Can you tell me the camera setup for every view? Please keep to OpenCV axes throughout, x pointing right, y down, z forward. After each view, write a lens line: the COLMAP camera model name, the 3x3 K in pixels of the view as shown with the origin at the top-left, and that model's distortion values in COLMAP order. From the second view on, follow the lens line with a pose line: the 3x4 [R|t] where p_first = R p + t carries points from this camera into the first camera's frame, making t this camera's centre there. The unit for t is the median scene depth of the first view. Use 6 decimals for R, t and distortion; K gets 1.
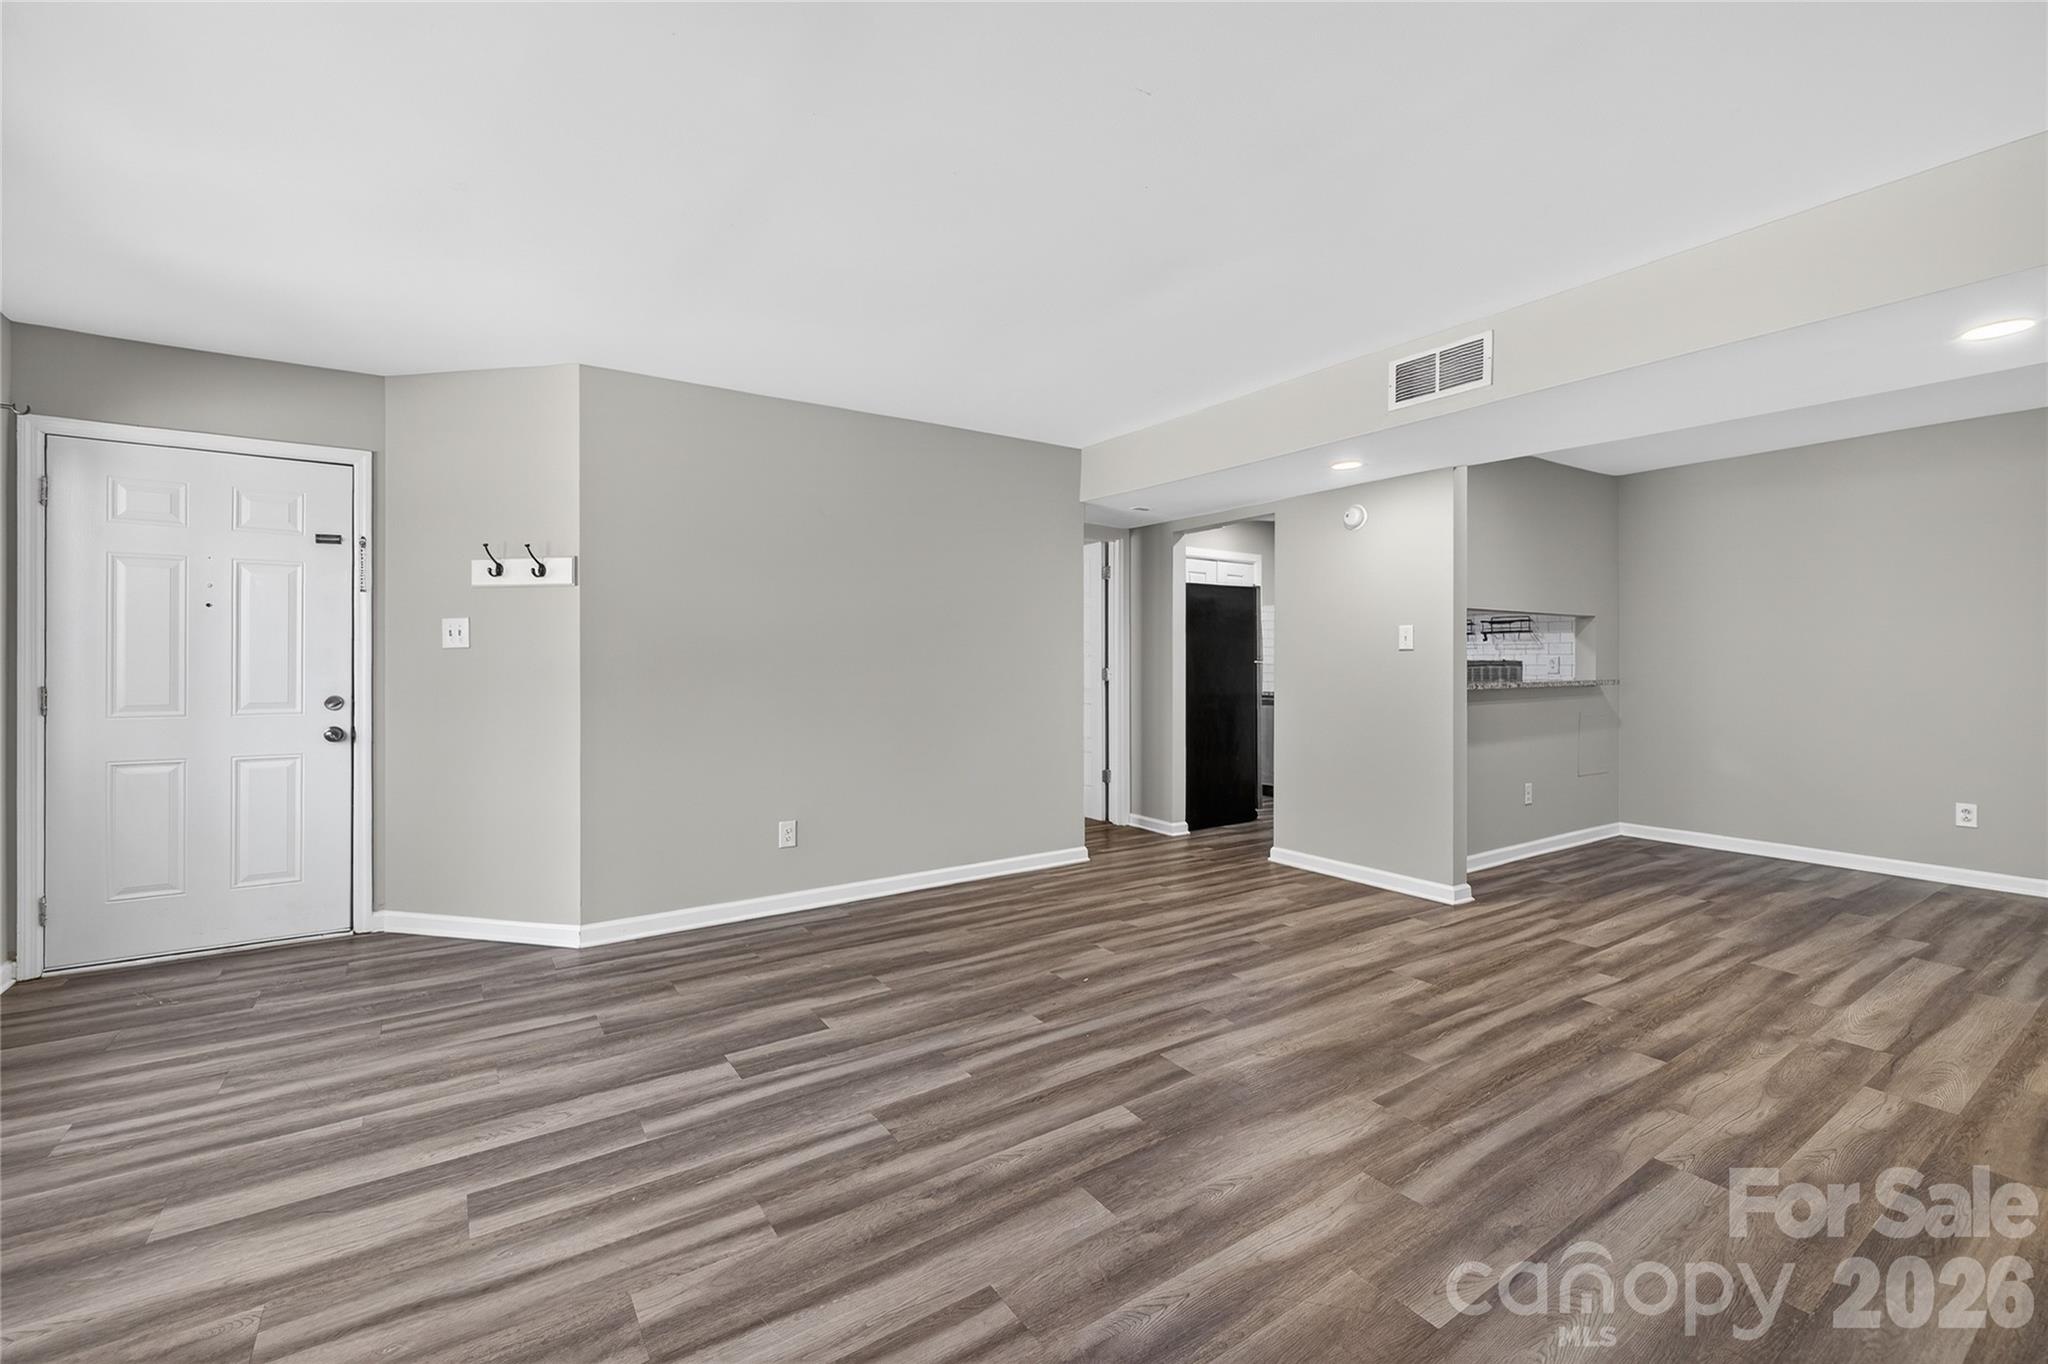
lens RADIAL K [[857.3, 0, 1021.6], [0, 857.3, 673.1], [0, 0, 1]] dist [0.004923, -0.000241]
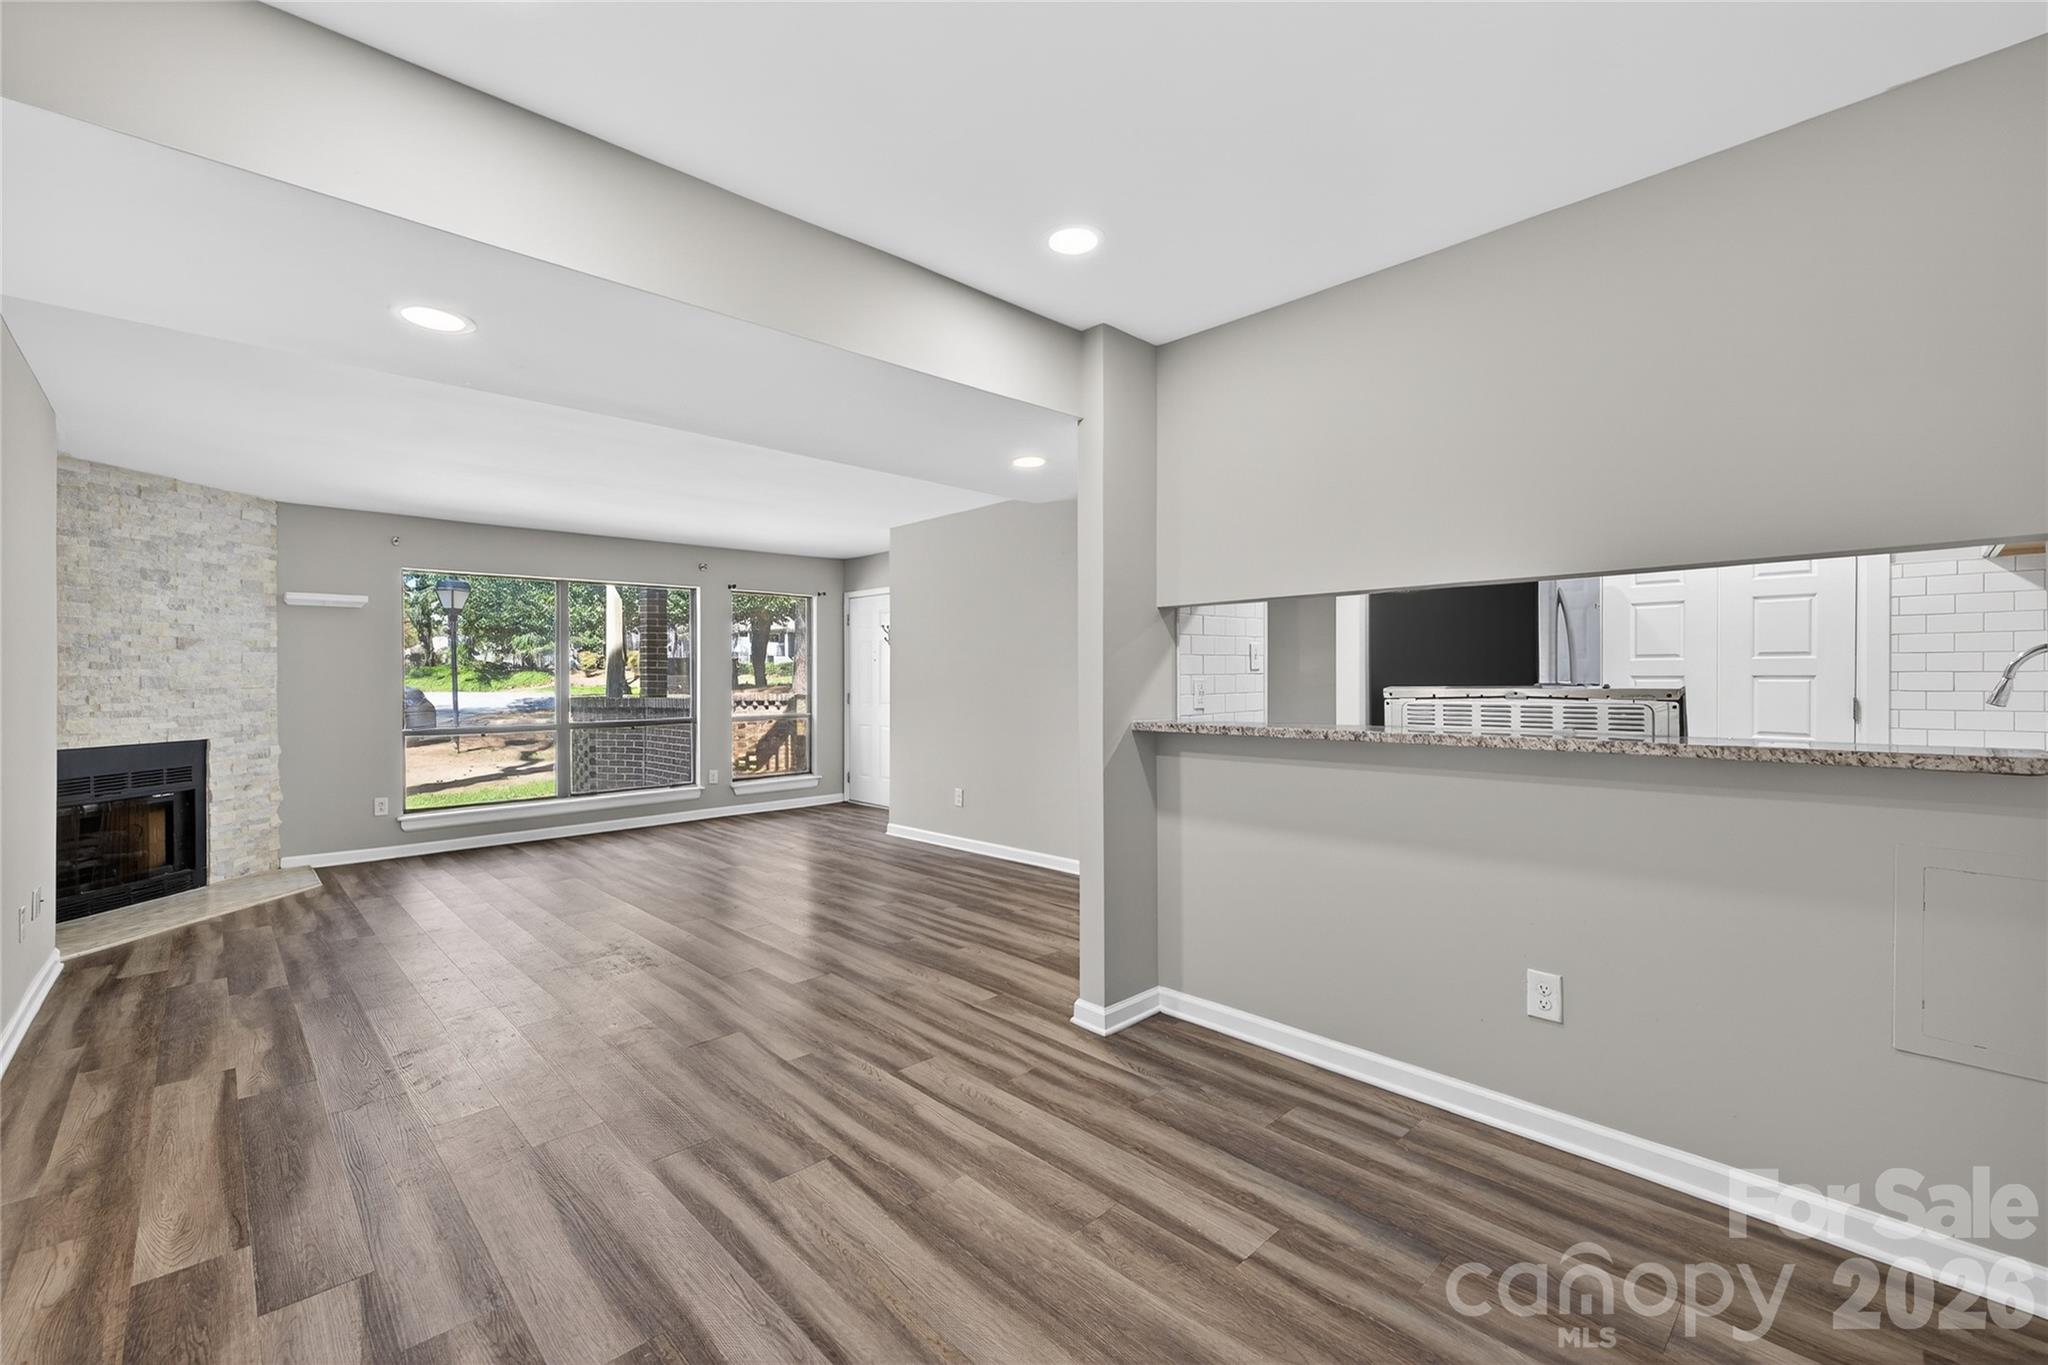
lens RADIAL K [[857.3, 0, 1021.6], [0, 857.3, 673.6], [0, 0, 1]] dist [0.004923, -0.000241]
pose [[0.171651, -0.008032, -0.985125, 1.694878], [-0.008916, 0.999913, -0.009706, -0.024977], [0.985117, 0.010450, 0.171564, 1.155807]]
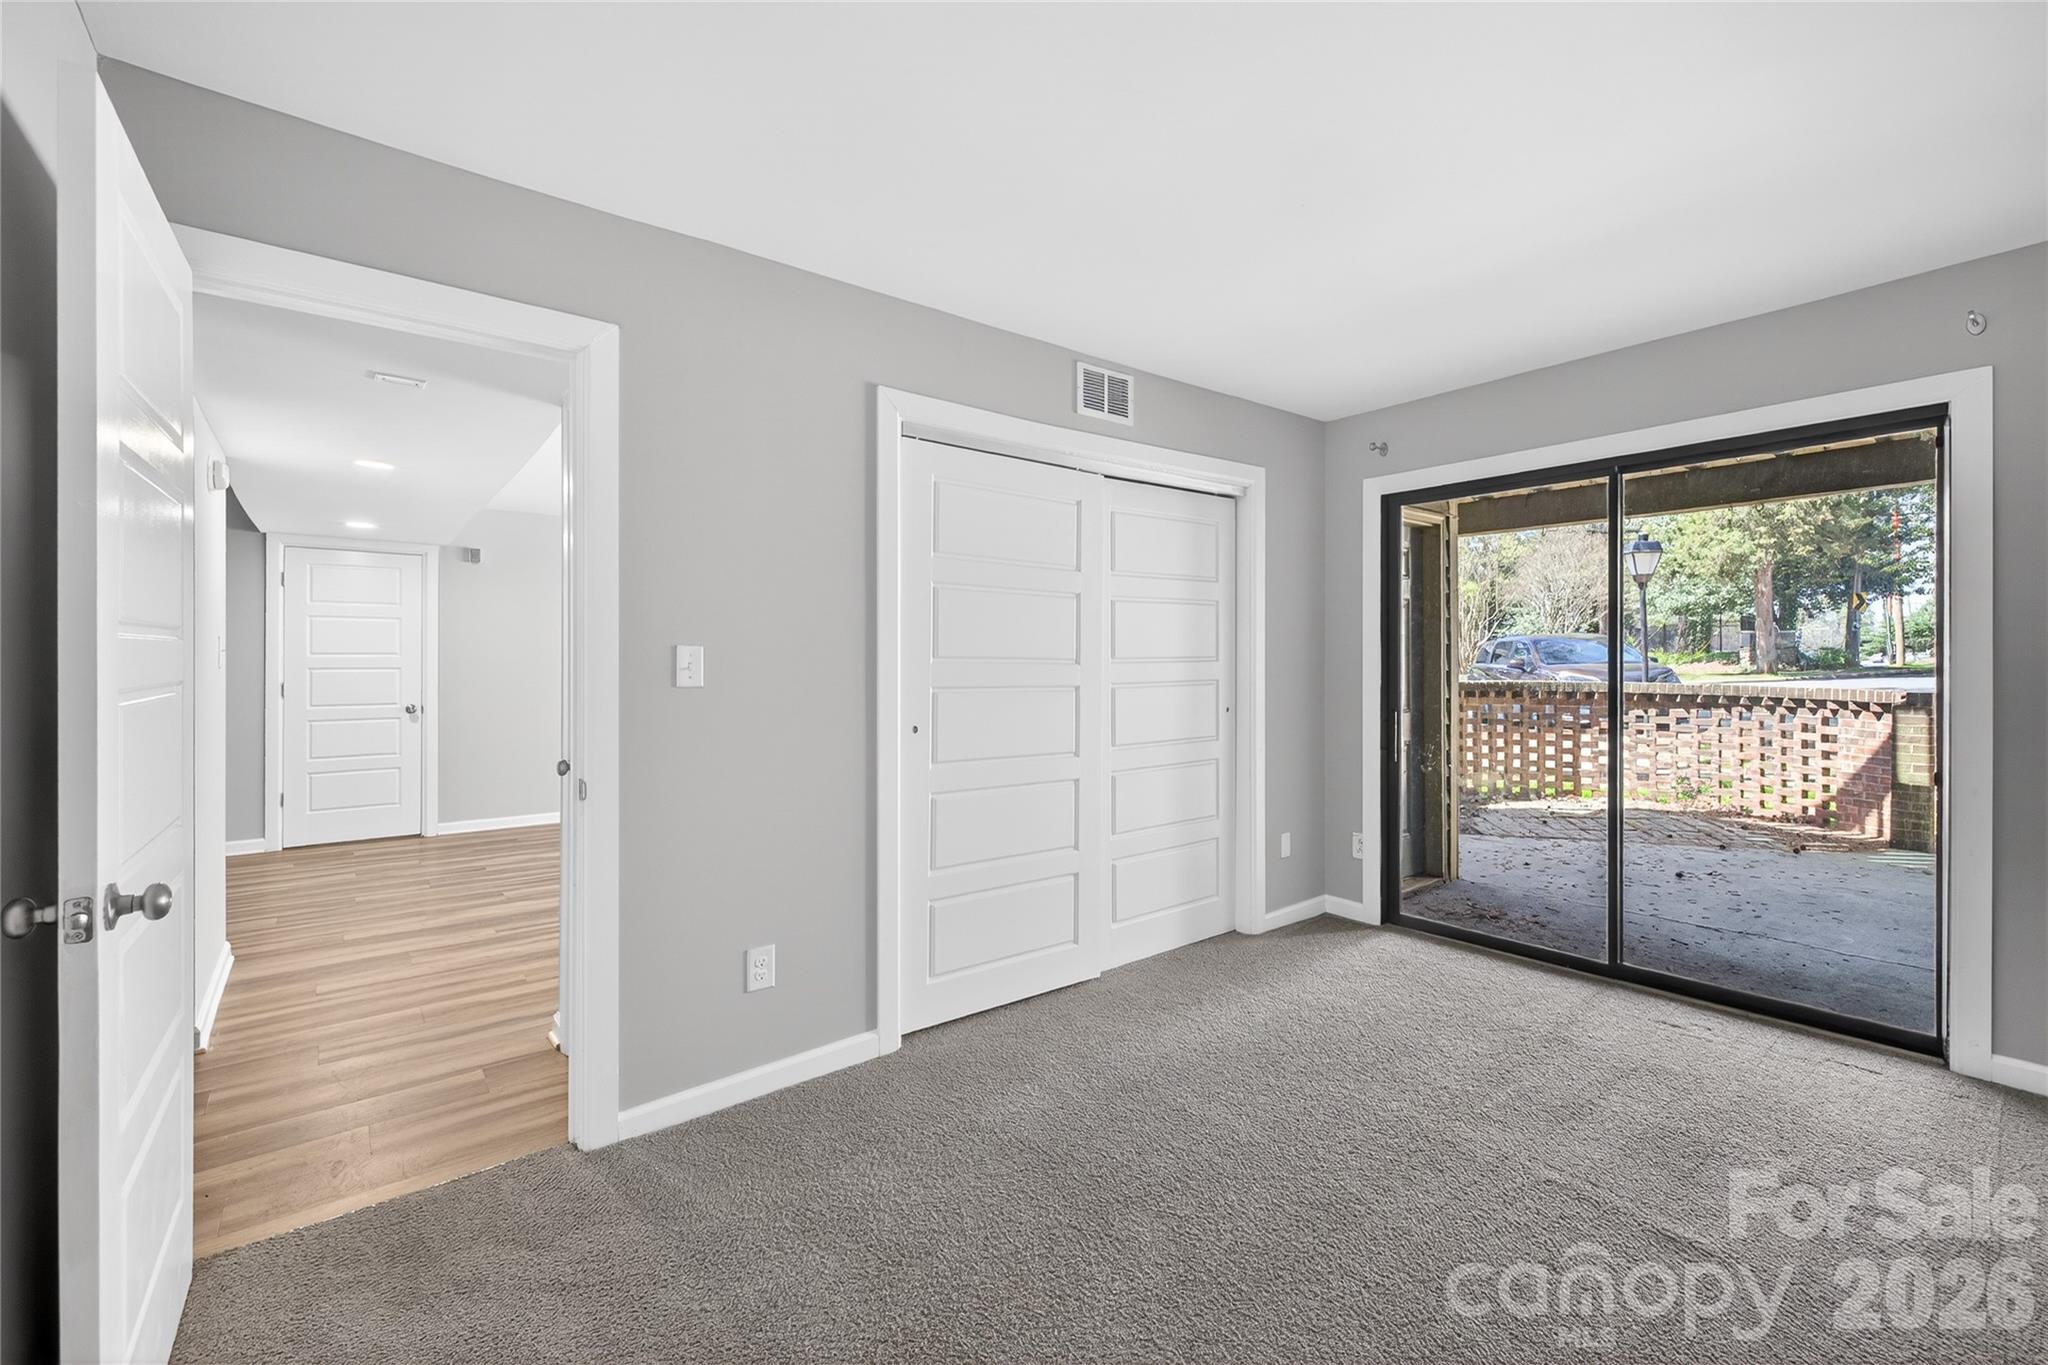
lens RADIAL K [[874.8, 0, 1011.8], [0, 874.8, 662.1], [0, 0, 1]] dist [-0.001293, -0.000420]
pose [[-0.997785, 0.002411, -0.066474, -0.318901], [0.001424, 0.999888, 0.014900, -0.060410], [0.066503, 0.014772, -0.997677, 2.702597]]
